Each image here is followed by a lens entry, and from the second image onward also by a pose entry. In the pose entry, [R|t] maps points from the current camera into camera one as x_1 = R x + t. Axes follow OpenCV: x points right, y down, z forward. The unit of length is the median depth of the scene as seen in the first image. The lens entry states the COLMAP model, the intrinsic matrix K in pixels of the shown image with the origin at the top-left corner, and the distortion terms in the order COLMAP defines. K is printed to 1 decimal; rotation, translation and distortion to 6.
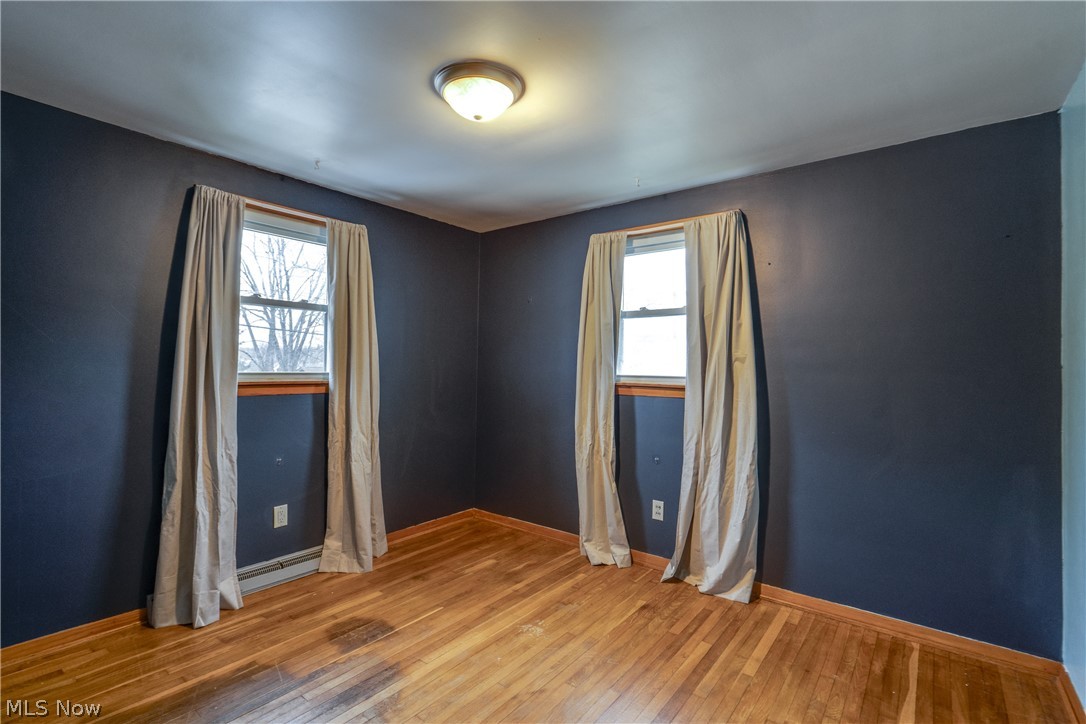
lens RADIAL K [[505.7, 0, 533.5], [0, 505.7, 360.4], [0, 0, 1]] dist [-0.010892, 0.003283]
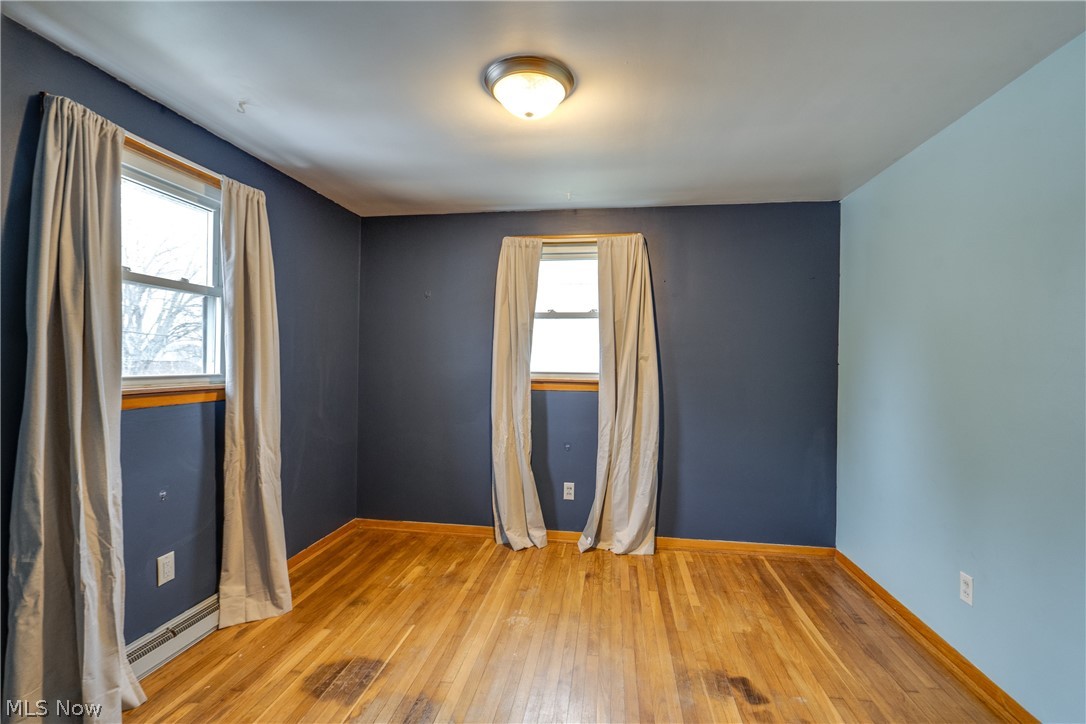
lens RADIAL K [[489.8, 0, 540.9], [0, 489.8, 364.7], [0, 0, 1]] dist [-0.009978, 0.001978]
pose [[0.860874, -0.008389, 0.508749, -0.404611], [-0.004812, 0.999685, 0.024627, -0.013165], [-0.508796, -0.023649, 0.860562, 0.109073]]
